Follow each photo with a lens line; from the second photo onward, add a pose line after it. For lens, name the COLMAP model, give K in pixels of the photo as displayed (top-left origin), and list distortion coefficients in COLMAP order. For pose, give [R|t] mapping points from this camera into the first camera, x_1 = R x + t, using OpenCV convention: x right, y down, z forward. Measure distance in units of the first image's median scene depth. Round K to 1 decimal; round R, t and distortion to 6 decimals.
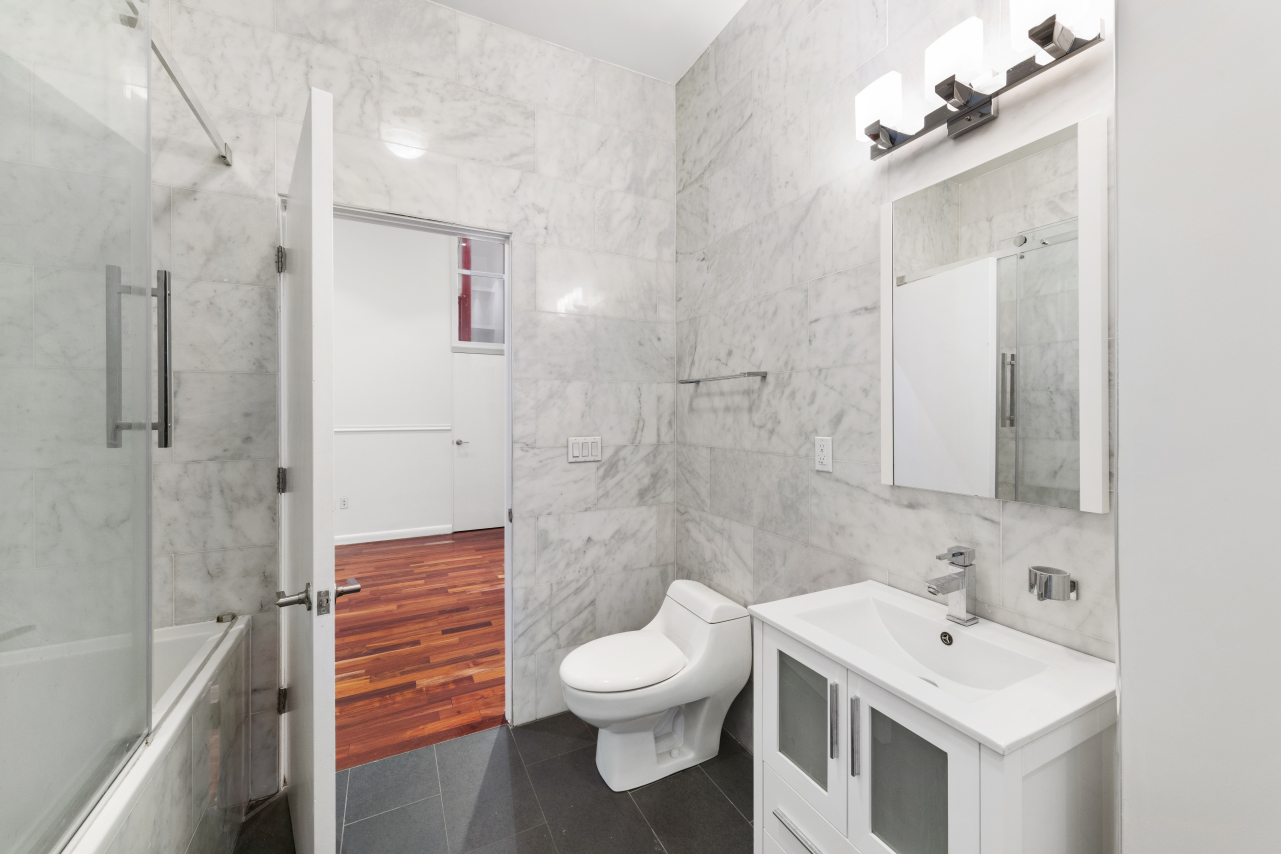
lens RADIAL K [[505.5, 0, 640.1], [0, 505.5, 415.2], [0, 0, 1]] dist [0.002292, -0.000187]
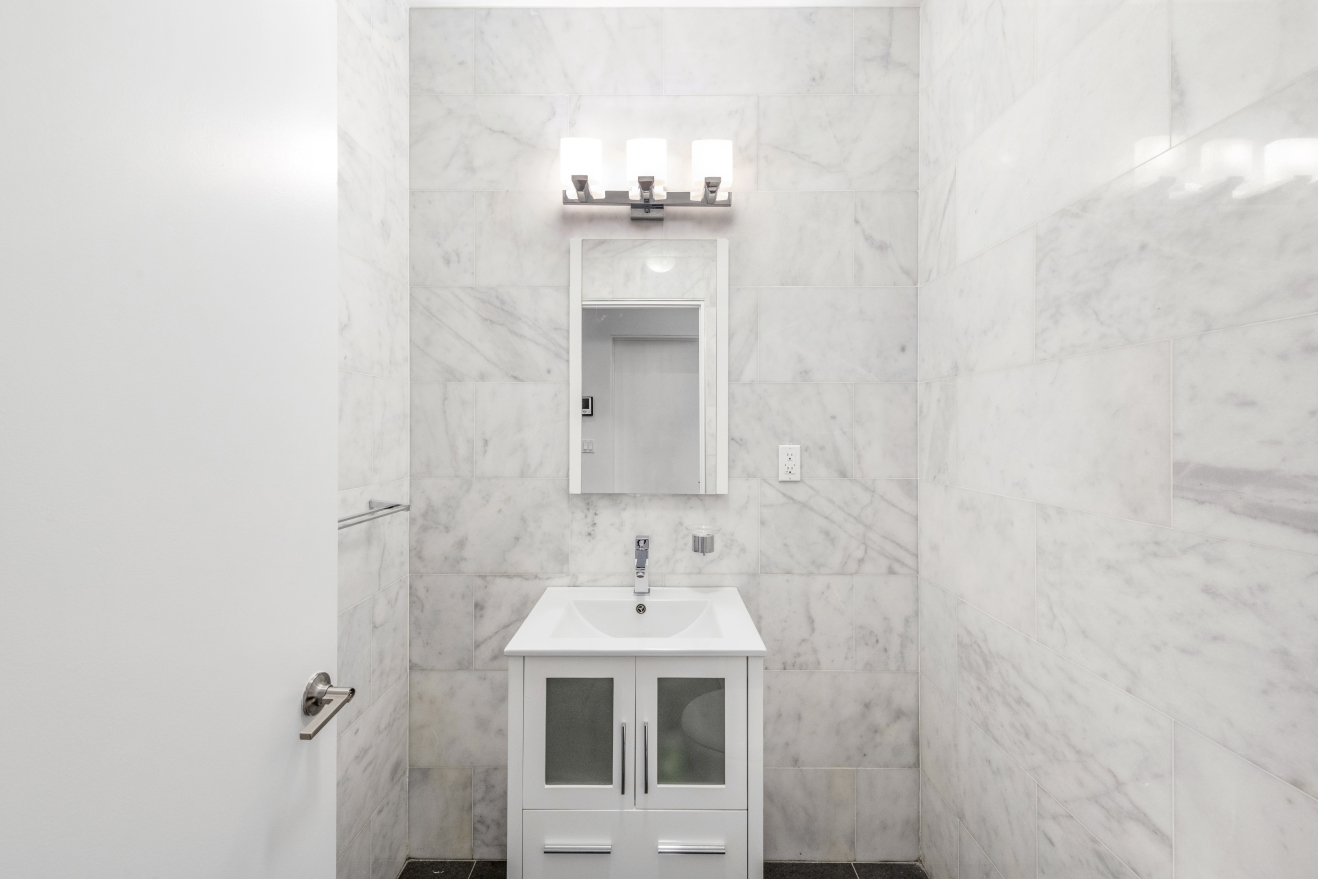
lens RADIAL K [[520.1, 0, 658.6], [0, 520.1, 427.4], [0, 0, 1]] dist [0.002292, -0.000187]
pose [[0.408518, 0.003062, 0.912745, -0.580768], [0.006817, 0.999956, -0.006406, -0.010375], [-0.912725, 0.008839, 0.408479, 0.413527]]
